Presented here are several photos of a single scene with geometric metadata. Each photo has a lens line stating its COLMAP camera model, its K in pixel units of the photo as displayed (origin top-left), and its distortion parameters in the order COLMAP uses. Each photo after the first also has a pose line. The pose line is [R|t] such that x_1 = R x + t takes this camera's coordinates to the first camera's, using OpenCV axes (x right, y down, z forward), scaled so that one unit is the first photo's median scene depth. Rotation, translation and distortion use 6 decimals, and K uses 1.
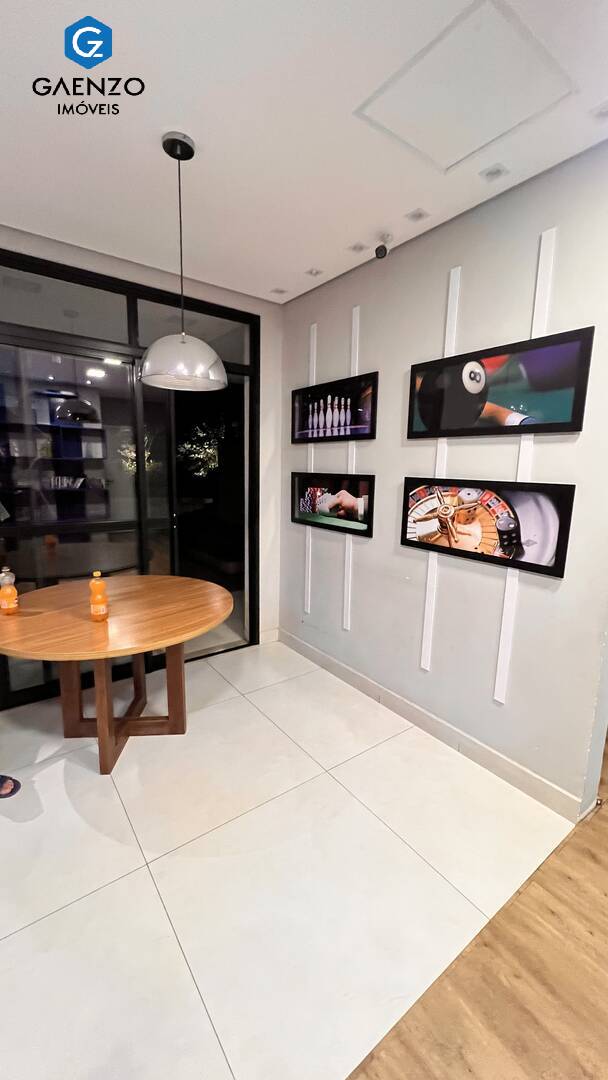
lens RADIAL K [[429.2, 0, 304.7], [0, 429.2, 539.1], [0, 0, 1]] dist [-0.003215, 0.000302]
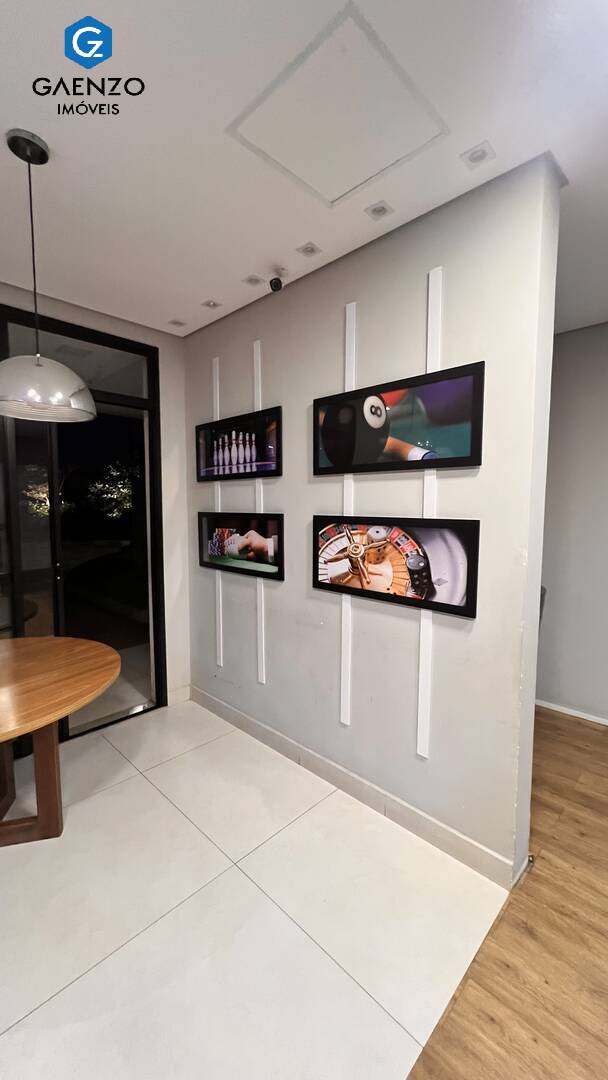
lens RADIAL K [[429.2, 0, 303.3], [0, 429.2, 539.4], [0, 0, 1]] dist [-0.003215, 0.000302]
pose [[0.987387, -0.032394, 0.154978, 0.071021], [0.045347, 0.995699, -0.080787, -0.018718], [-0.151694, 0.086795, 0.984609, 0.090772]]
